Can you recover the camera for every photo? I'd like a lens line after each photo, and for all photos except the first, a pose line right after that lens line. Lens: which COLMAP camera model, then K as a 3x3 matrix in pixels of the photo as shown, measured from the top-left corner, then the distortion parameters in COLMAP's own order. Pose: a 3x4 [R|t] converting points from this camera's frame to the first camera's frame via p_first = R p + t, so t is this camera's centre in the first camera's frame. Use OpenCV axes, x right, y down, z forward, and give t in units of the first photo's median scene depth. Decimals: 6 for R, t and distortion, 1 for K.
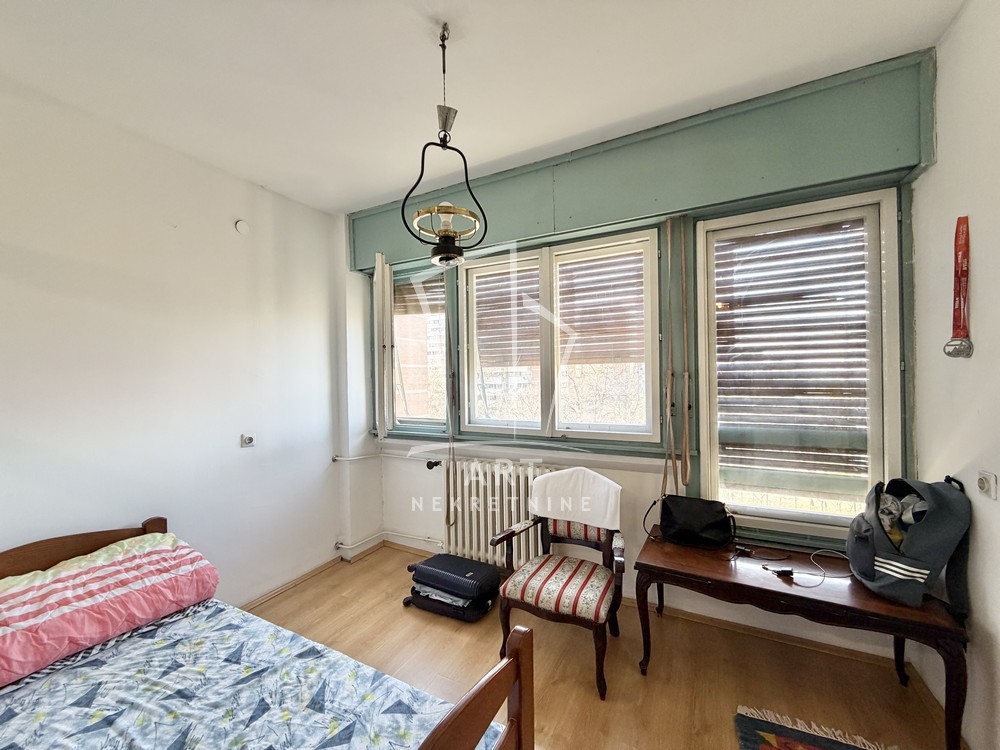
lens RADIAL K [[396.8, 0, 498.6], [0, 396.8, 381.9], [0, 0, 1]] dist [0.000517, 0.000314]
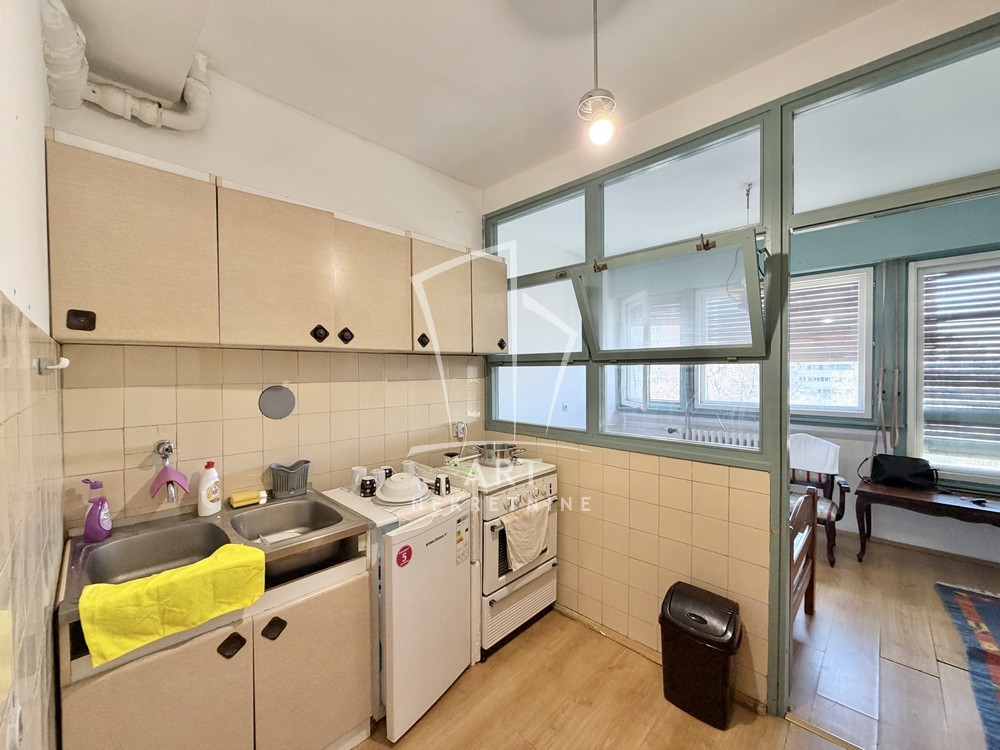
lens RADIAL K [[396.8, 0, 503.0], [0, 396.8, 380.1], [0, 0, 1]] dist [0.000517, 0.000314]
pose [[0.957118, 0.018677, -0.289096, -0.458667], [-0.015634, 0.999795, 0.012829, 0.018454], [0.289277, -0.007759, 0.957214, -0.759933]]
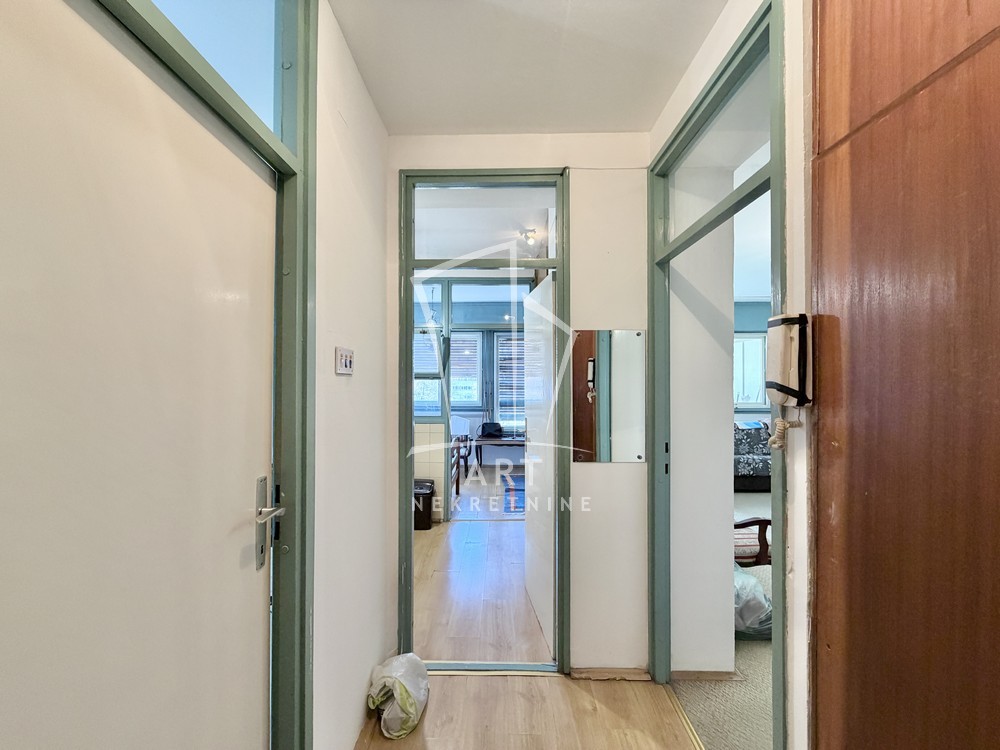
lens RADIAL K [[396.8, 0, 495.9], [0, 396.8, 378.4], [0, 0, 1]] dist [0.000517, 0.000314]
pose [[0.896359, 0.025012, 0.442622, -0.806663], [-0.015165, 0.999553, -0.025773, 0.025177], [-0.443069, 0.016389, 0.896338, -1.685560]]
